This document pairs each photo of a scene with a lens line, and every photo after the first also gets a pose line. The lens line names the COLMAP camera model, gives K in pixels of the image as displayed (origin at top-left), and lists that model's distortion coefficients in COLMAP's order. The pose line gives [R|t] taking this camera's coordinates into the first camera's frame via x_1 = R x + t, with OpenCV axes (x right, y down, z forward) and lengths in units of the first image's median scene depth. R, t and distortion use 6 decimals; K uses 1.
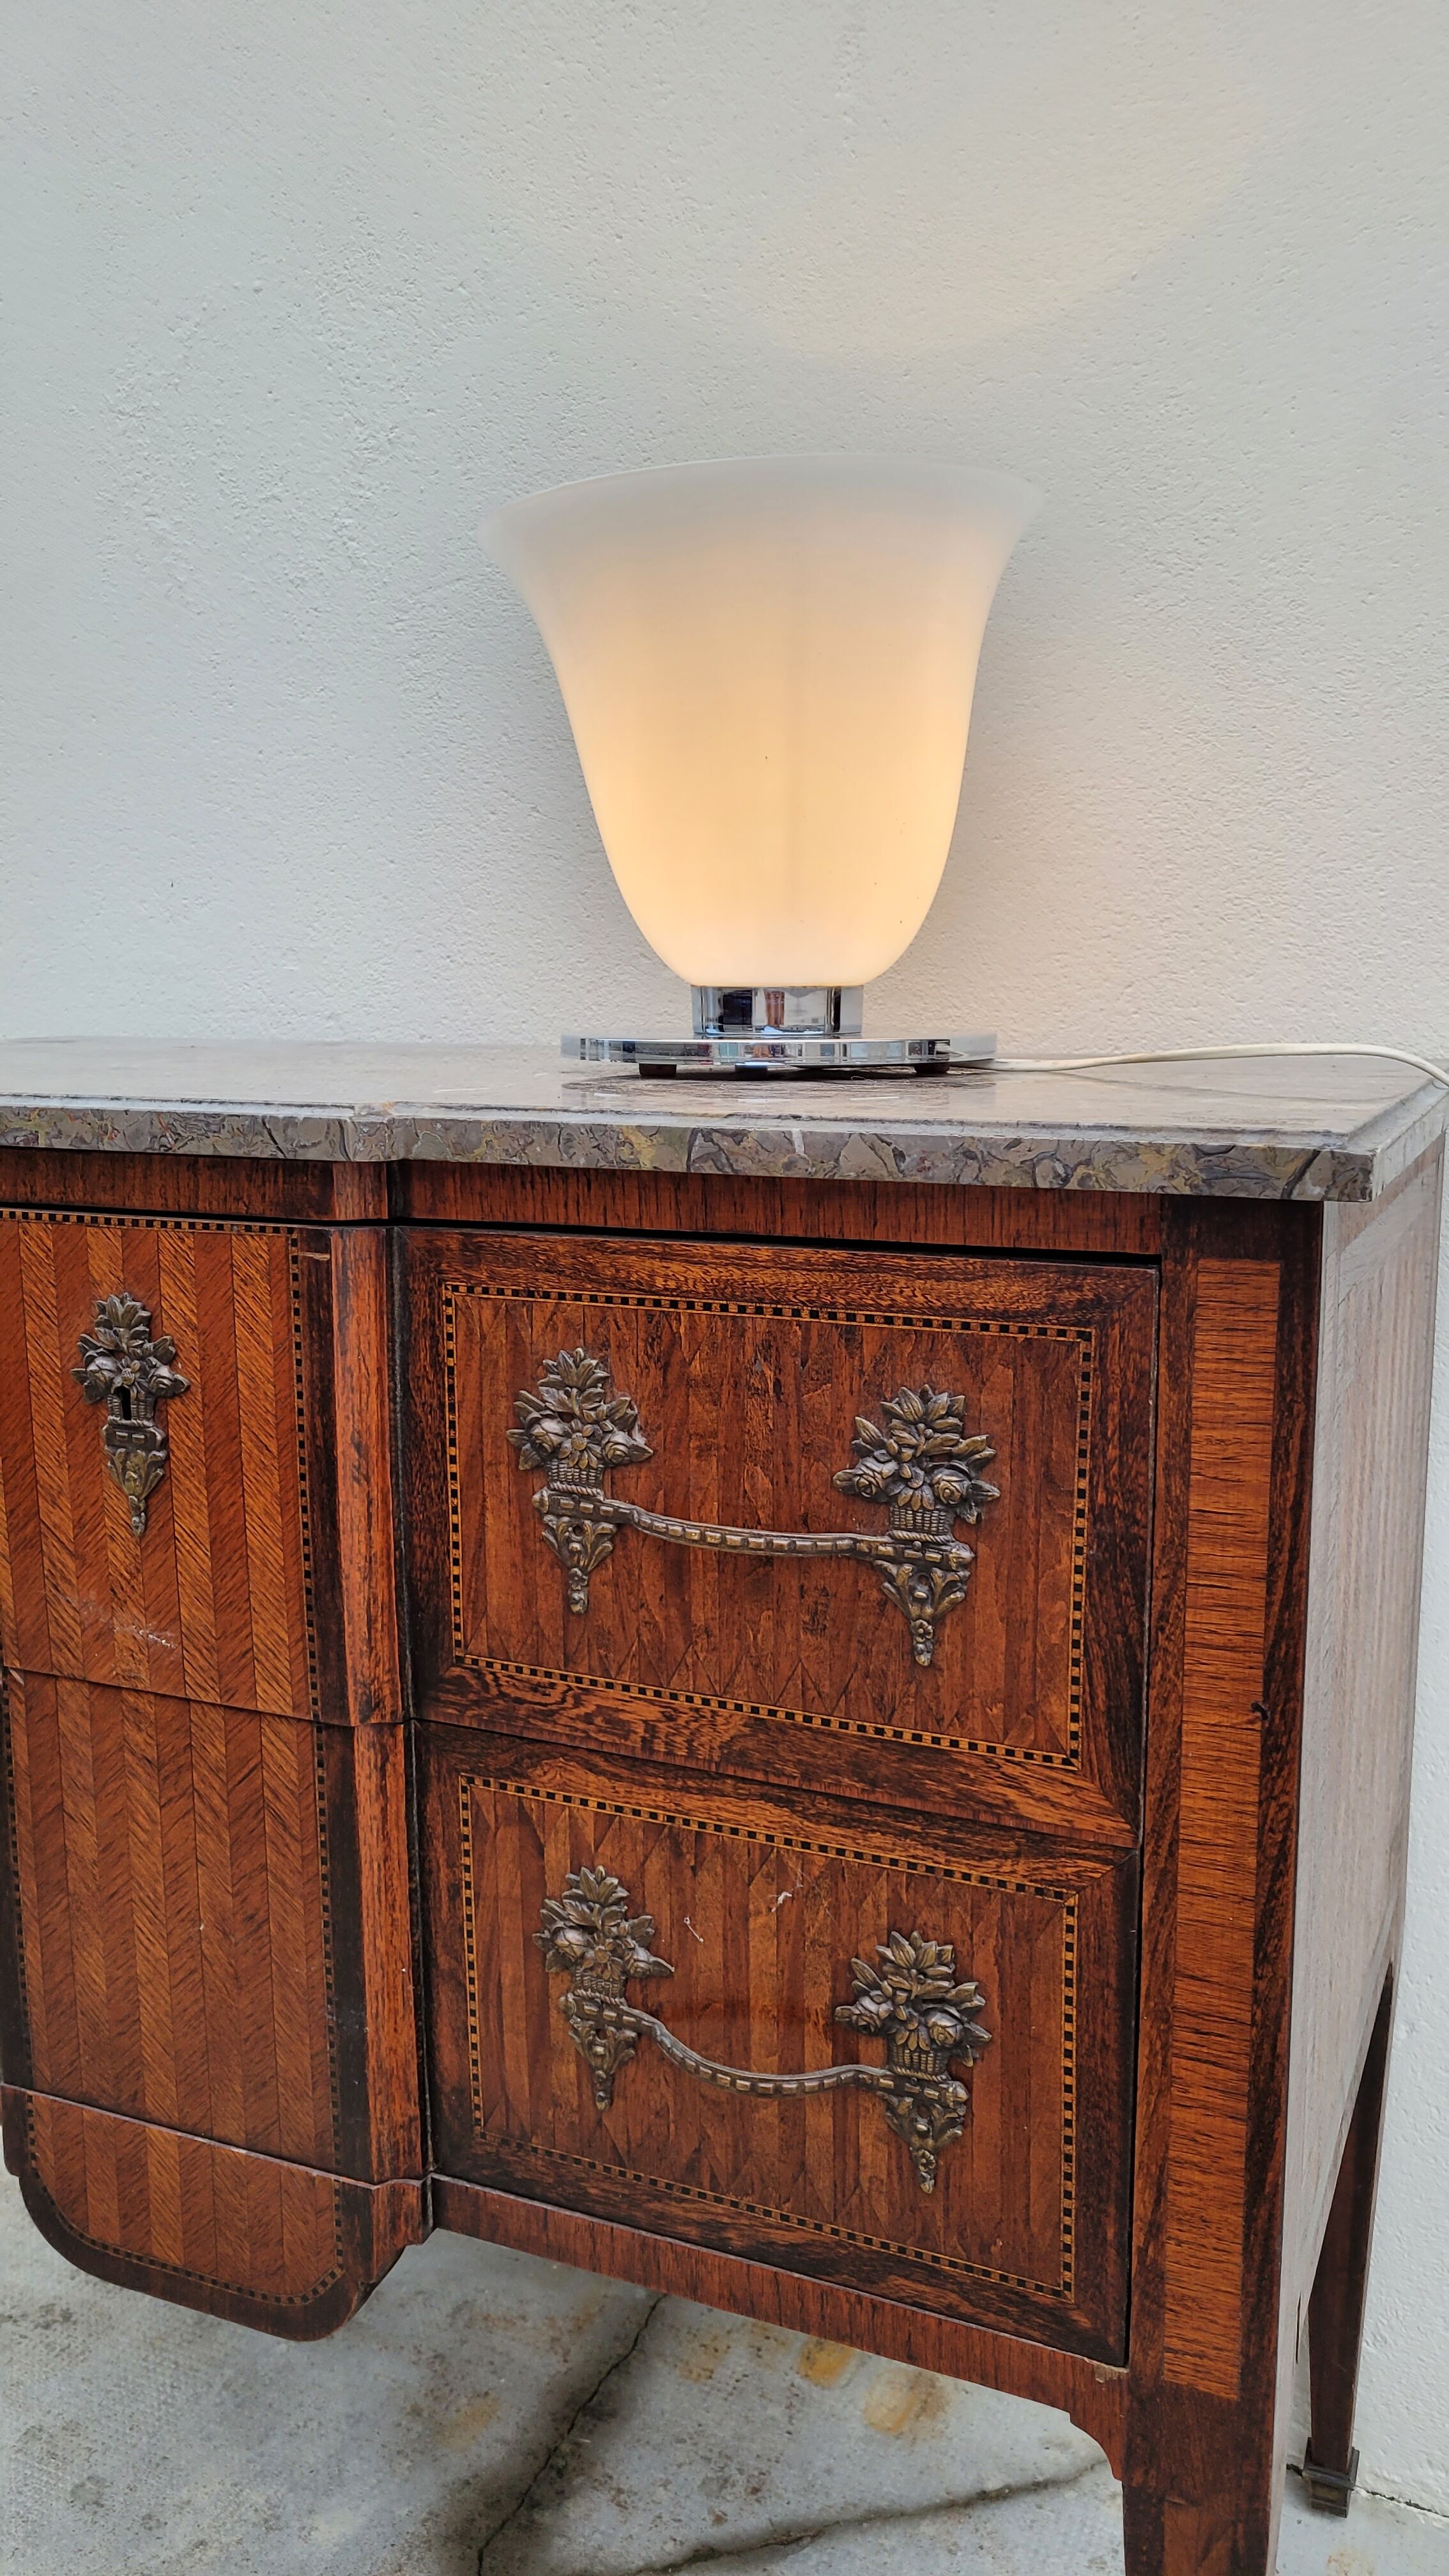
lens RADIAL K [[1966.9, 0, 728.6], [0, 1966.9, 1275.6], [0, 0, 1]] dist [0.046236, -0.036995]
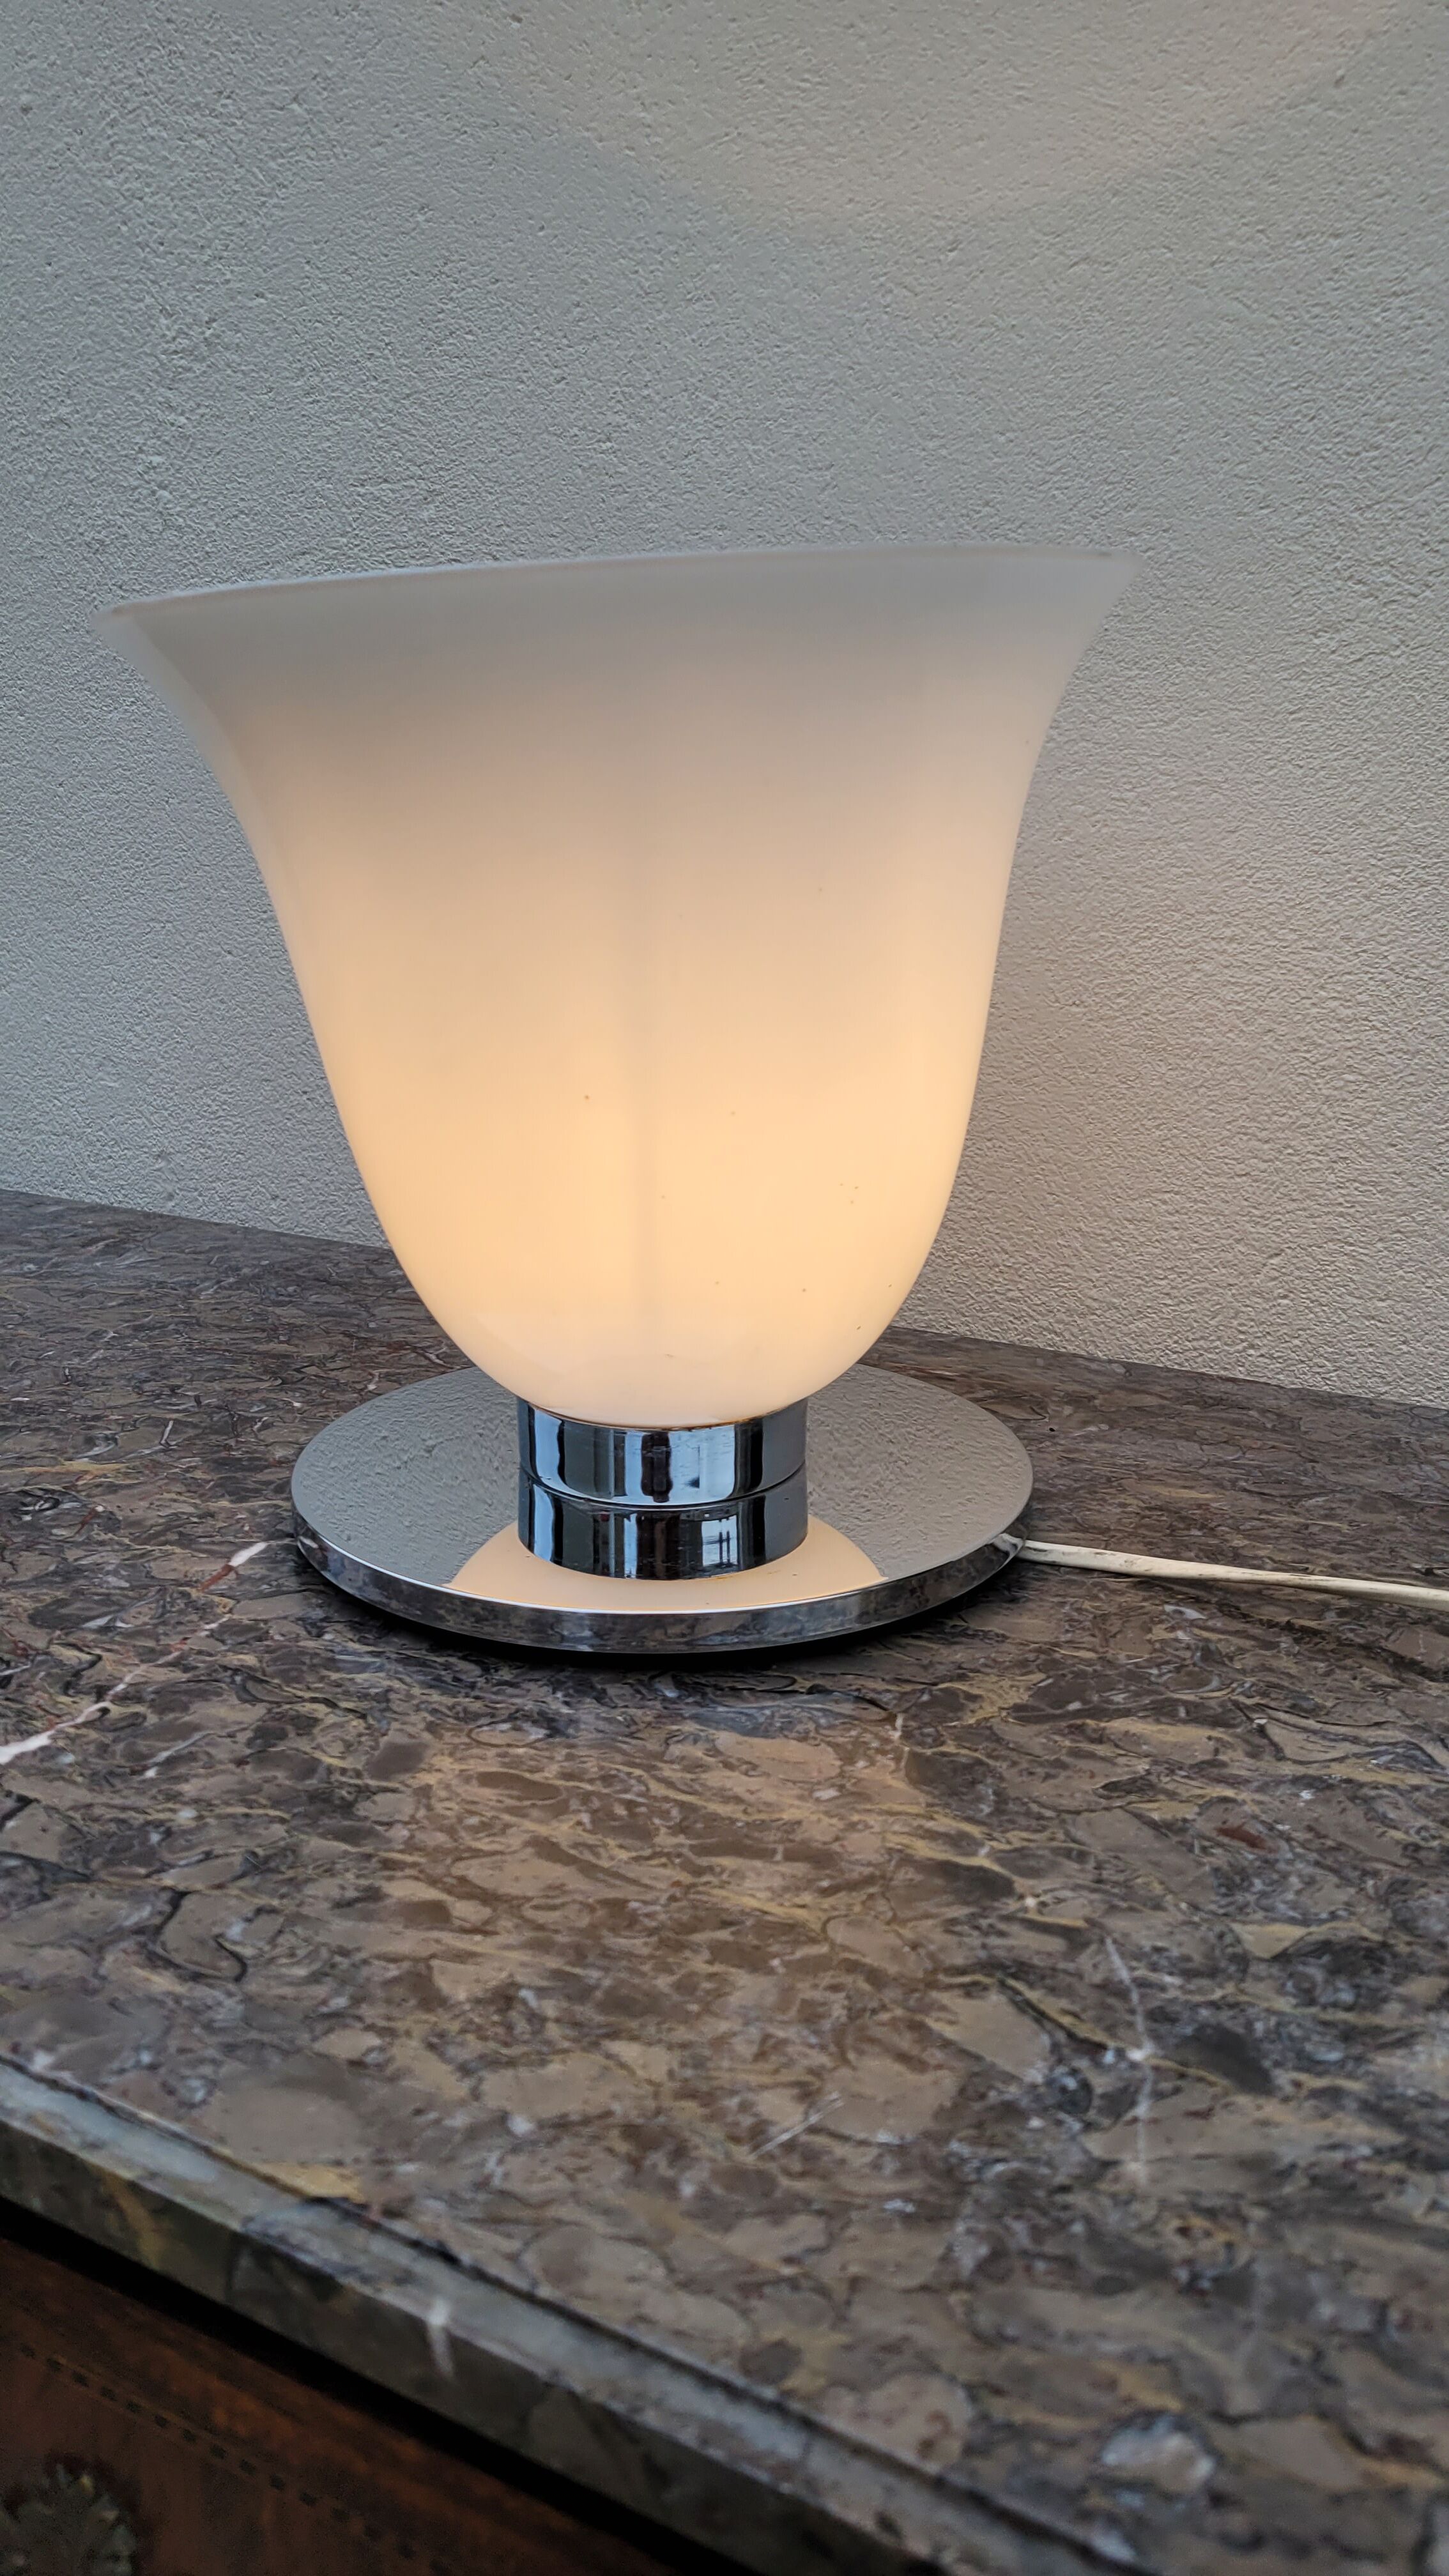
lens RADIAL K [[1966.9, 0, 702.8], [0, 1966.9, 1272.6], [0, 0, 1]] dist [0.046236, -0.036995]
pose [[0.996342, 0.024539, -0.081852, 0.073786], [-0.016079, 0.994607, 0.102462, -0.209757], [0.083925, -0.100771, 0.991364, 0.366451]]
